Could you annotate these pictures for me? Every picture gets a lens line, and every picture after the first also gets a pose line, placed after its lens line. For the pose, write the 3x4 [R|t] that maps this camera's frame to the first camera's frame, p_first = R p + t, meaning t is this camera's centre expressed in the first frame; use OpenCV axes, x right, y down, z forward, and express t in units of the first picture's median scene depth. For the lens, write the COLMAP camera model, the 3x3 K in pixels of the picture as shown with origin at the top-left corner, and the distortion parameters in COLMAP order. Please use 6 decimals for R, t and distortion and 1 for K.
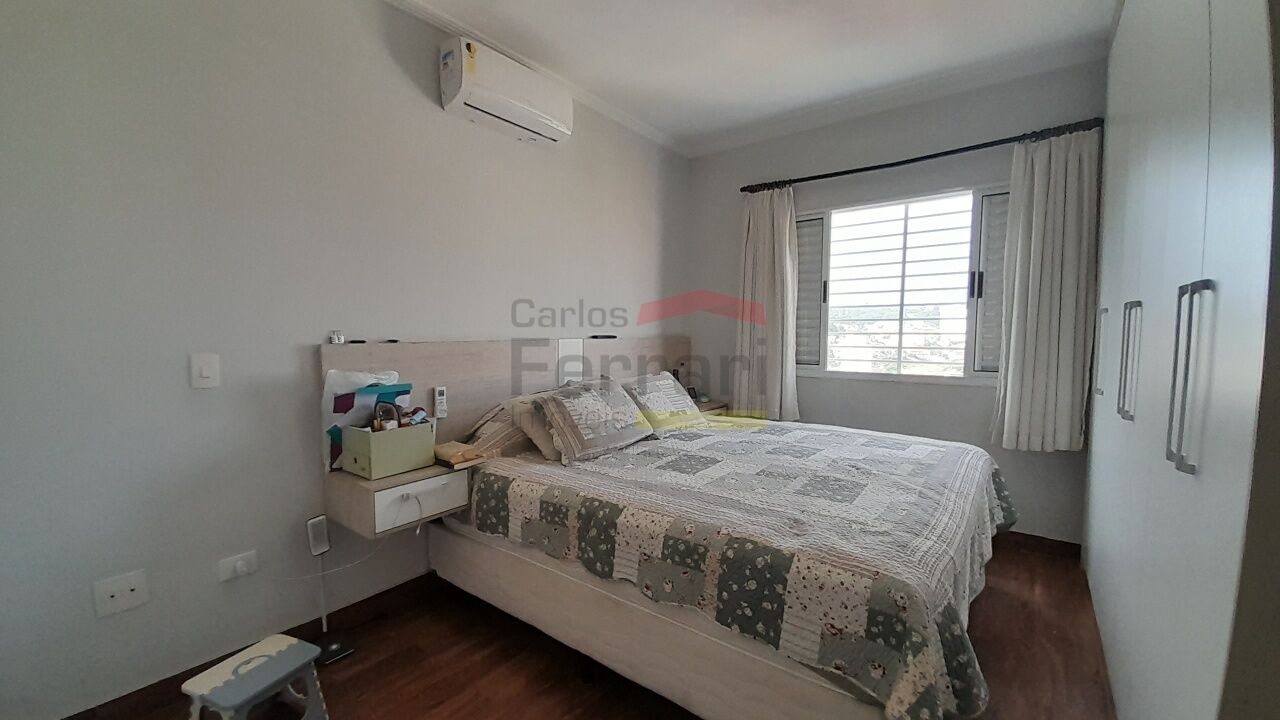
lens RADIAL K [[501.9, 0, 632.0], [0, 501.9, 356.3], [0, 0, 1]] dist [-0.003954, -0.005300]
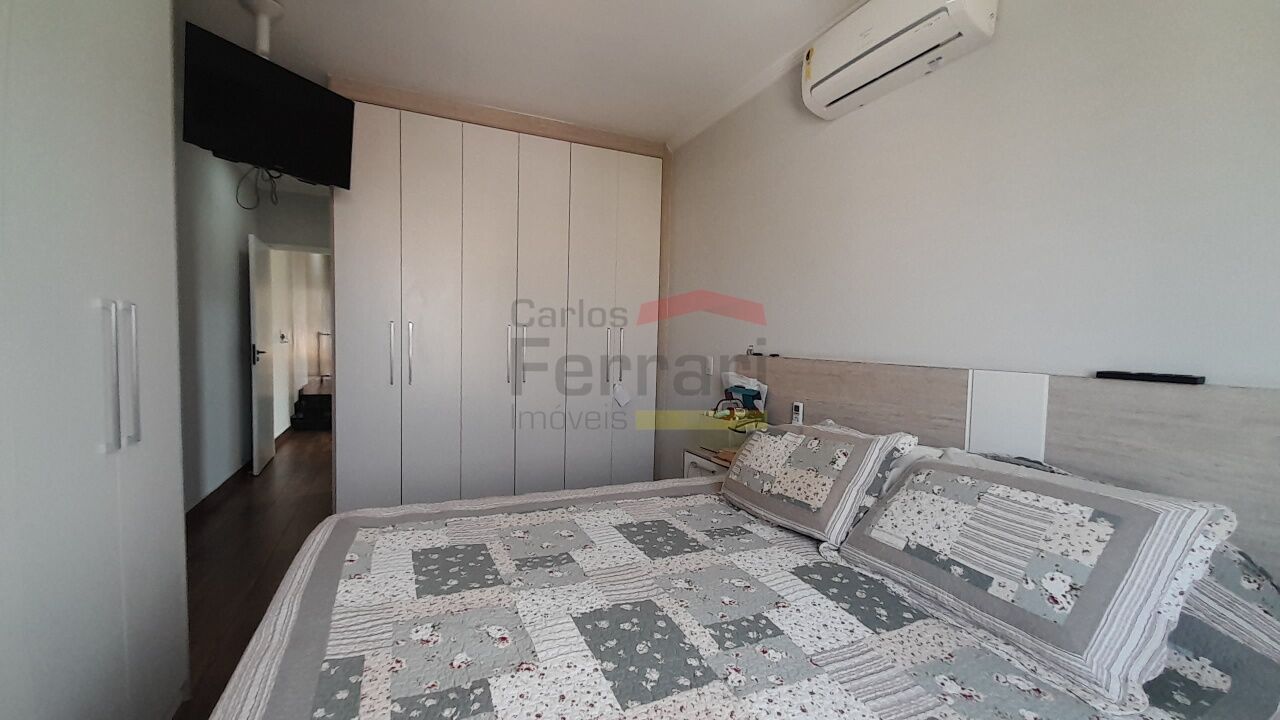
lens RADIAL K [[501.9, 0, 629.6], [0, 501.9, 363.4], [0, 0, 1]] dist [-0.003954, -0.005300]
pose [[-0.472813, 0.039911, -0.880259, 0.761582], [-0.065158, 0.994655, 0.080096, -0.087530], [0.878750, 0.095227, -0.467685, 1.289634]]
